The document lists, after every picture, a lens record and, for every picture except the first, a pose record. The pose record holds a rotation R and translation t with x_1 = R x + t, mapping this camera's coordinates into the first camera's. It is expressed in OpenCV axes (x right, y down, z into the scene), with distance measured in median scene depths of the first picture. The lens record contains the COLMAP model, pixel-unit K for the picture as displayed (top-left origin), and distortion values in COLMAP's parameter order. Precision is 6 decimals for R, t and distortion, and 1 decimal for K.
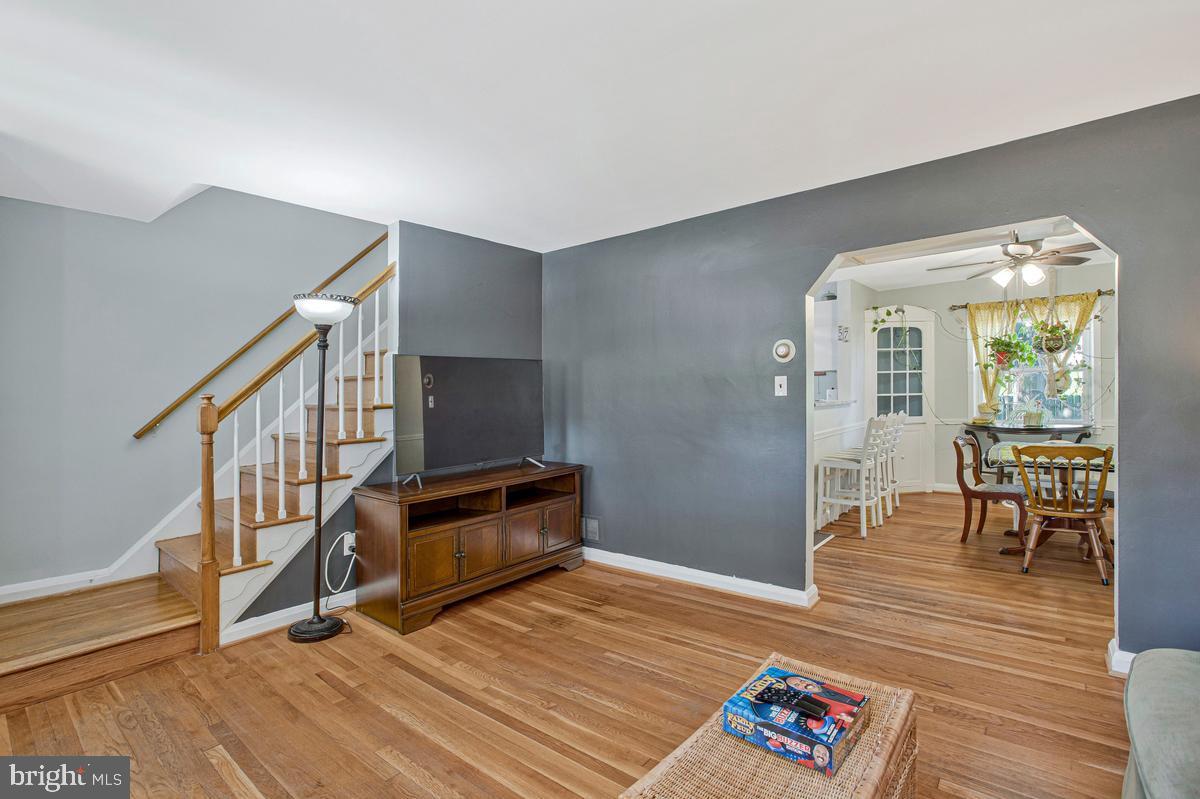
lens RADIAL K [[565.2, 0, 600.0], [0, 565.2, 399.5], [0, 0, 1]] dist [-0.000550, -0.000042]
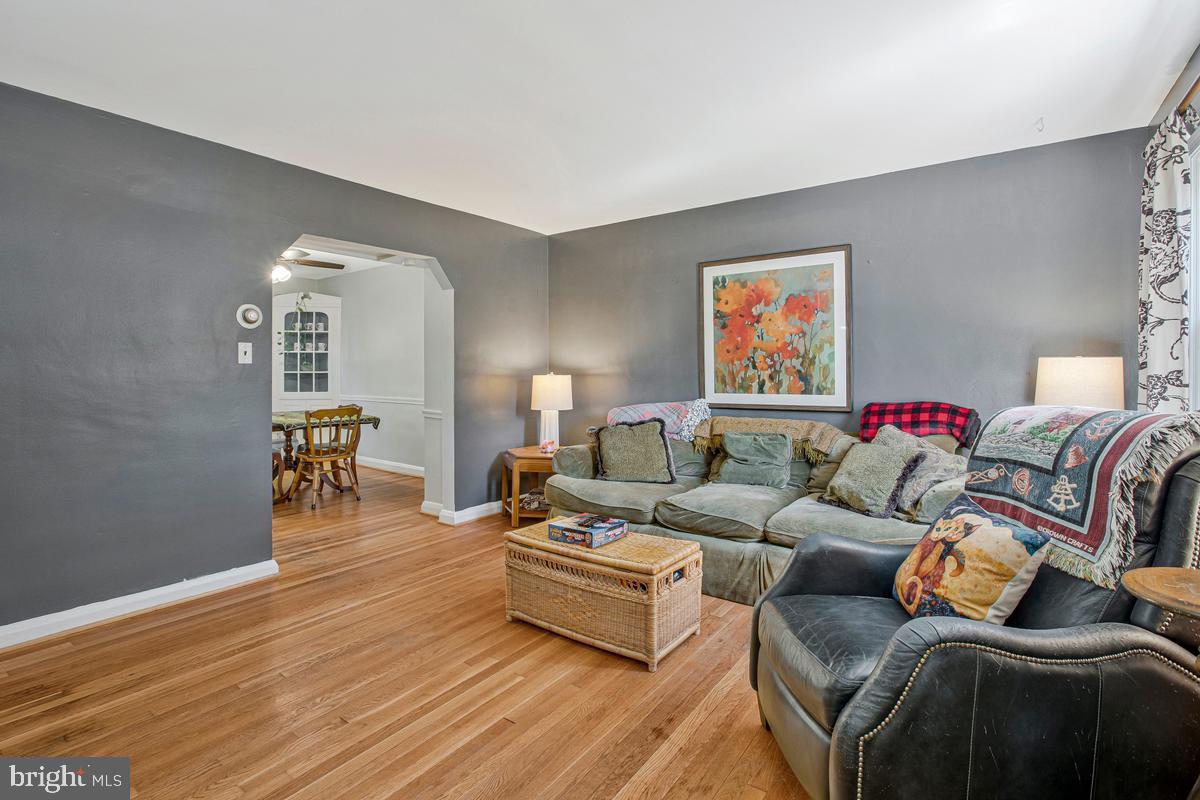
lens RADIAL K [[561.6, 0, 599.8], [0, 561.6, 376.0], [0, 0, 1]] dist [0.000213, 0.000334]
pose [[-0.060647, 0.024172, 0.997867, -0.675962], [0.007242, 0.999691, -0.023776, 0.042393], [-0.998133, 0.005784, -0.060803, 0.478797]]
